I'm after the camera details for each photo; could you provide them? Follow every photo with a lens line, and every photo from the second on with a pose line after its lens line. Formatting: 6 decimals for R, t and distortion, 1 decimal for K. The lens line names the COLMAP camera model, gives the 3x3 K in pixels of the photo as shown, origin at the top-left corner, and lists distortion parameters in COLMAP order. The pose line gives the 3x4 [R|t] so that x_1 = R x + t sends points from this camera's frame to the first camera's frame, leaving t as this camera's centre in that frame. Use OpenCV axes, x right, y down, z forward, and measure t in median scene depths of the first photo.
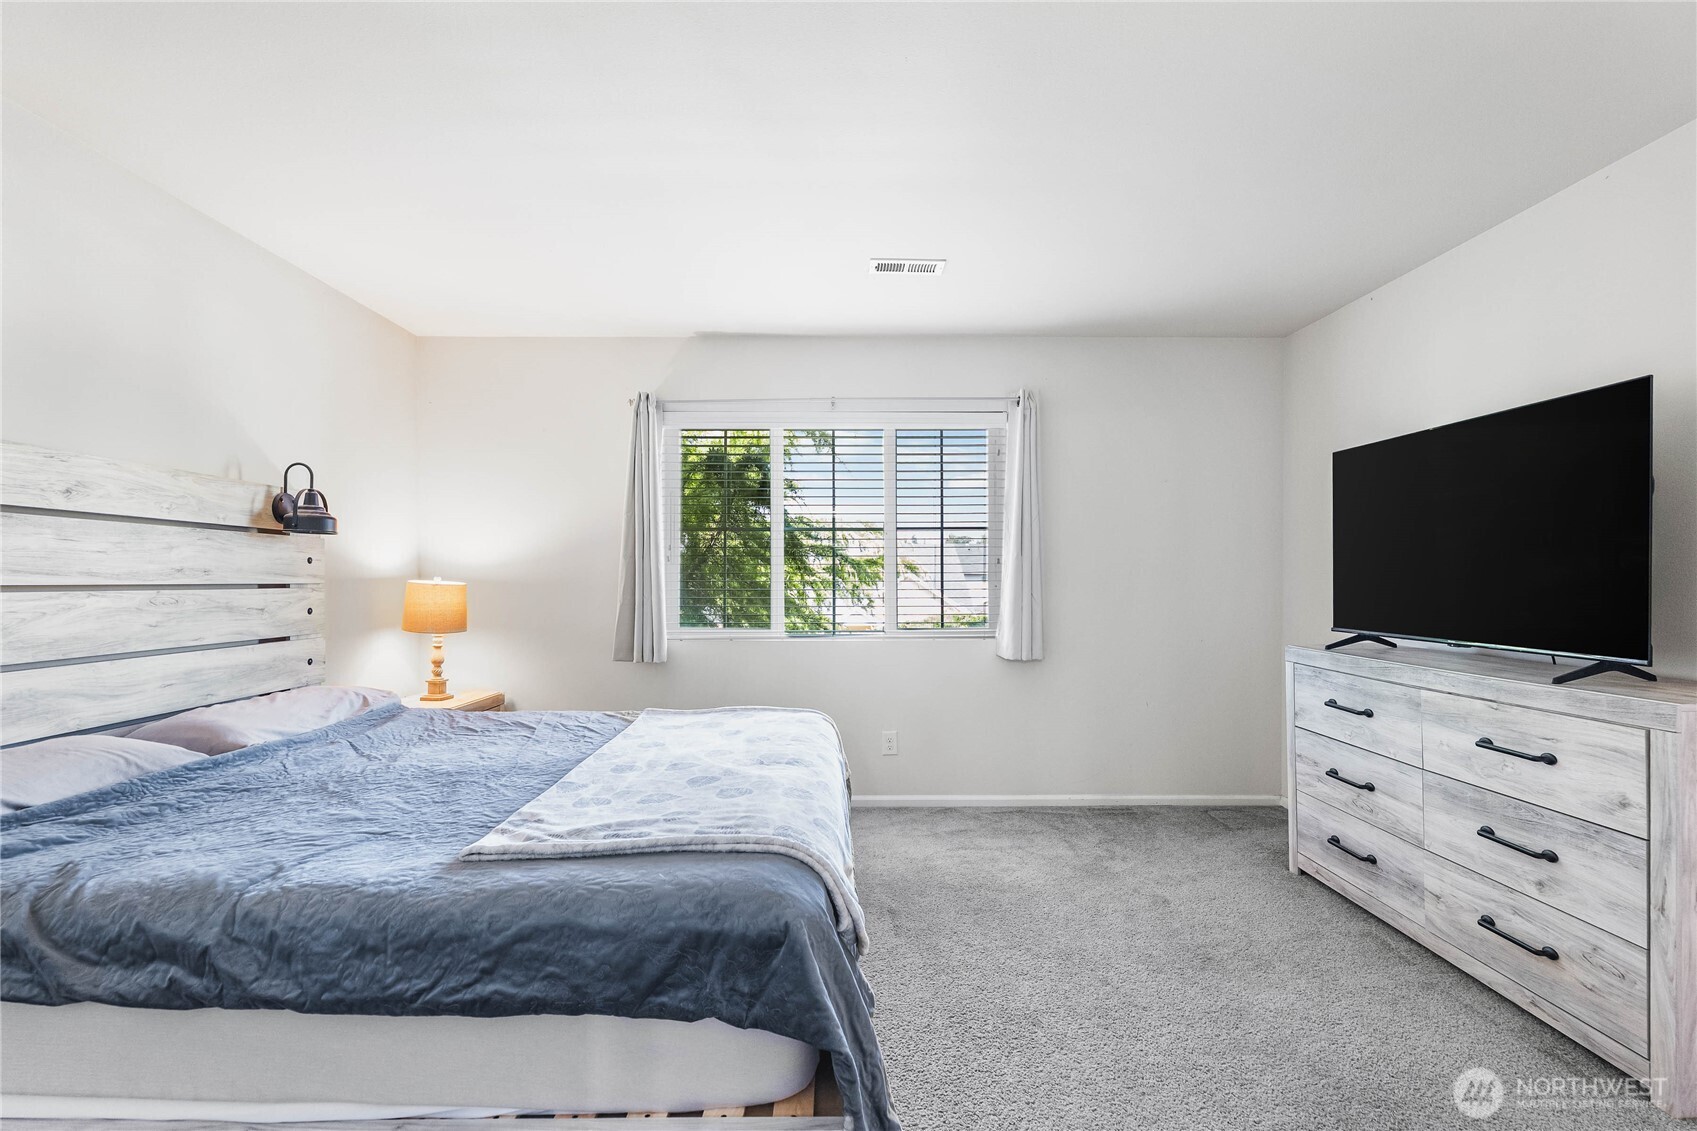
lens RADIAL K [[791.3, 0, 844.9], [0, 791.3, 574.3], [0, 0, 1]] dist [-0.003157, -0.002339]
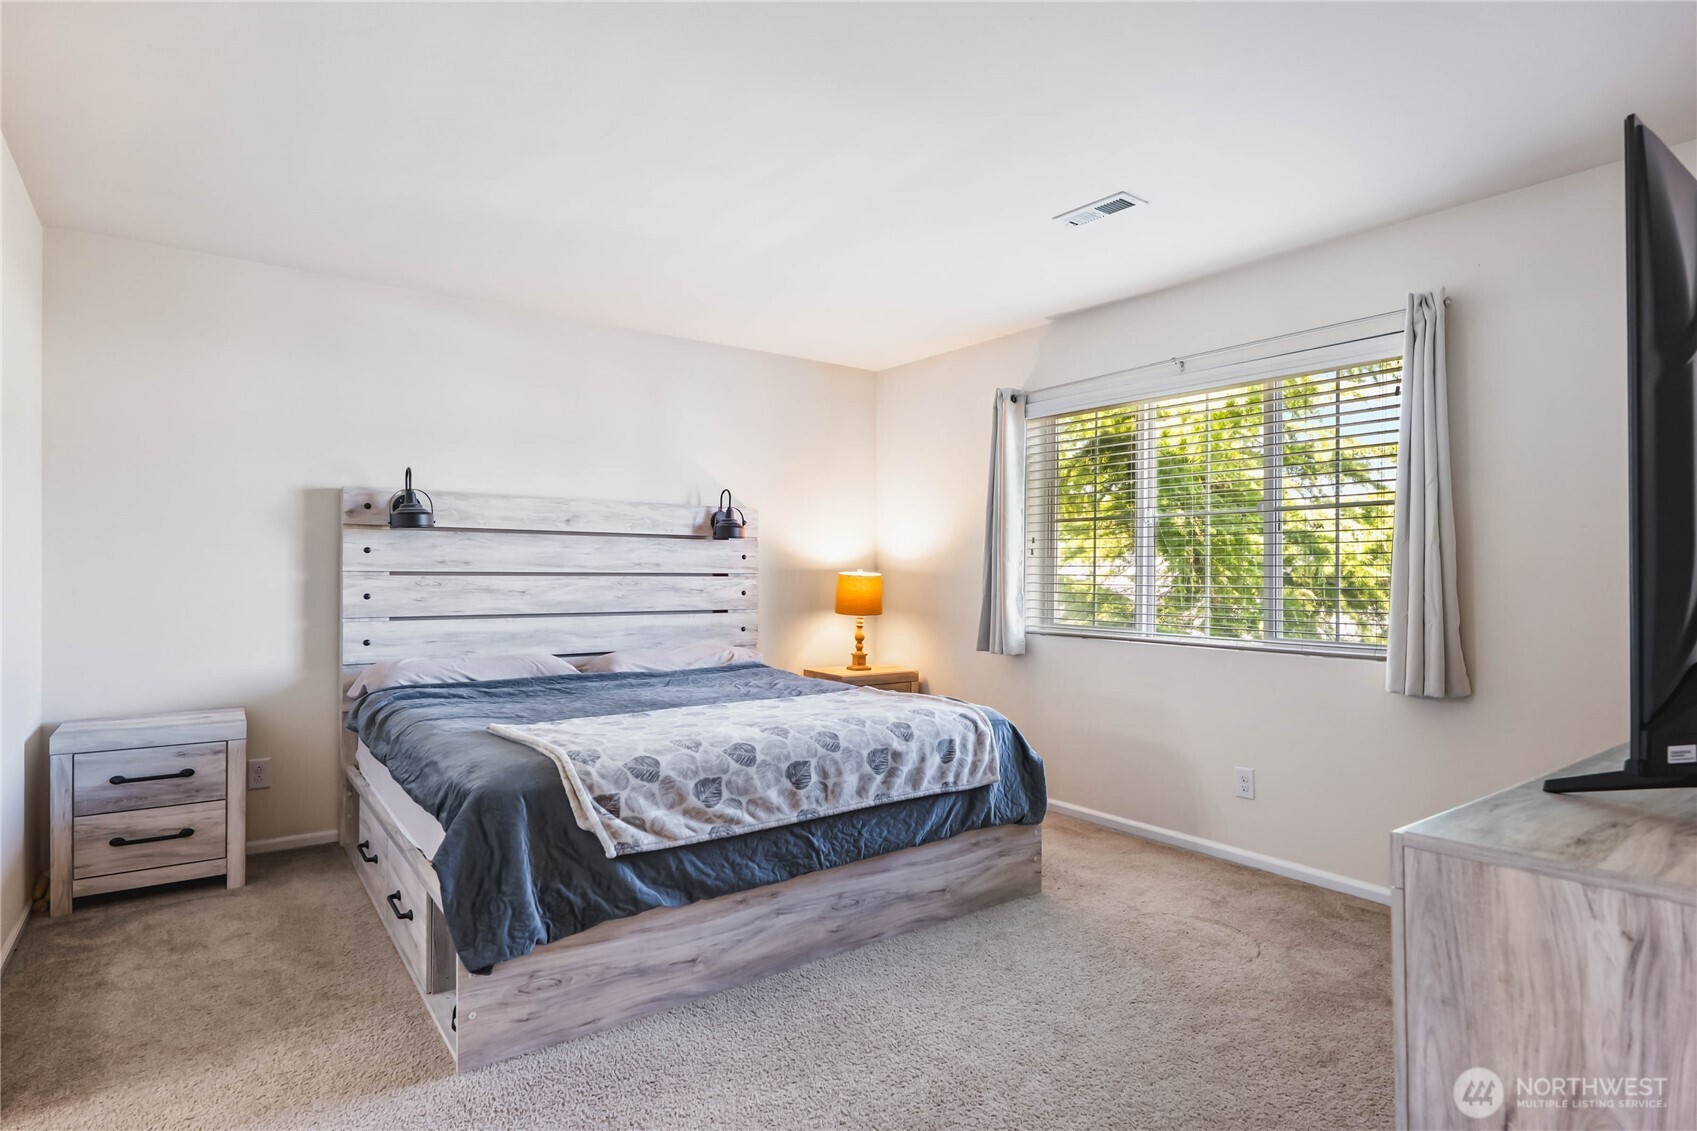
lens RADIAL K [[892.6, 0, 850.7], [0, 892.6, 561.2], [0, 0, 1]] dist [0.000957, 0.000153]
pose [[0.591151, -0.004246, -0.806549, 0.753228], [-0.001583, 0.999978, -0.006424, -0.000073], [0.806559, 0.005075, 0.591132, 0.222286]]
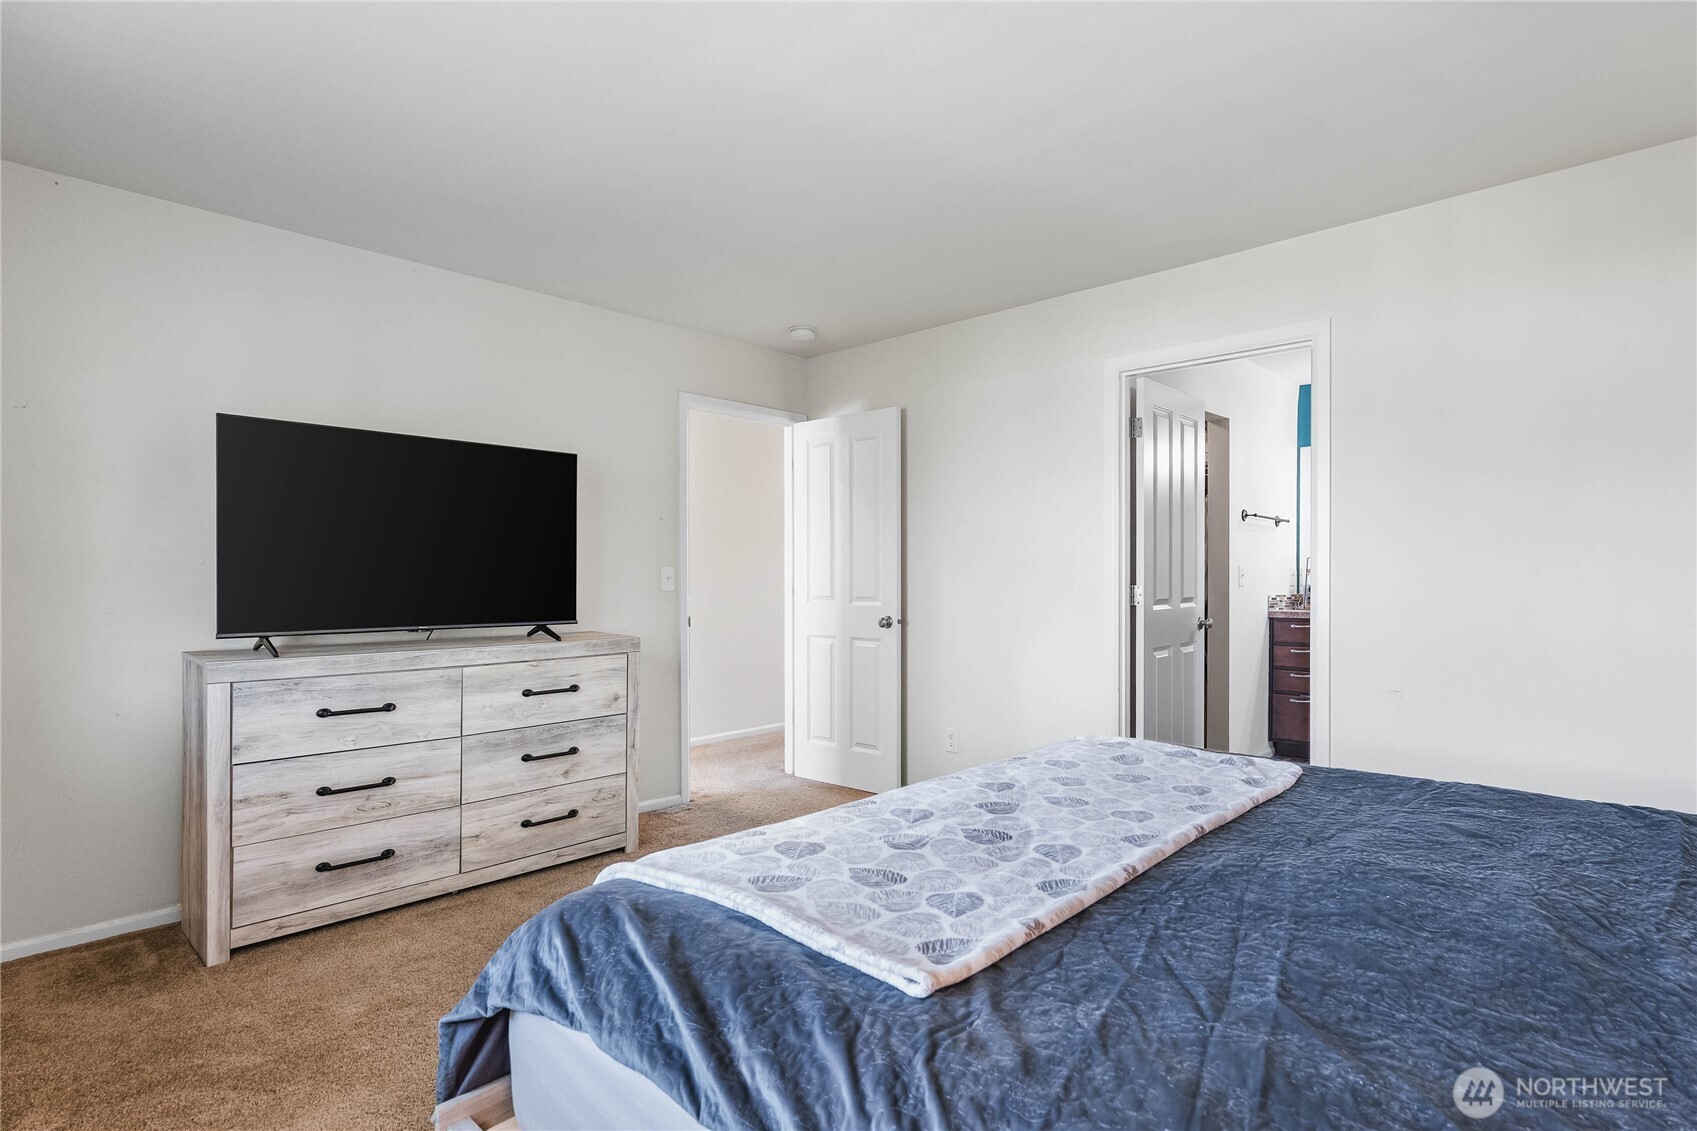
lens RADIAL K [[878.7, 0, 849.6], [0, 878.7, 571.0], [0, 0, 1]] dist [-0.001187, -0.000172]
pose [[-0.719844, -0.000368, 0.694135, -0.581865], [-0.004905, 0.999978, -0.004558, 0.006988], [-0.694118, -0.006686, -0.719830, 1.553433]]
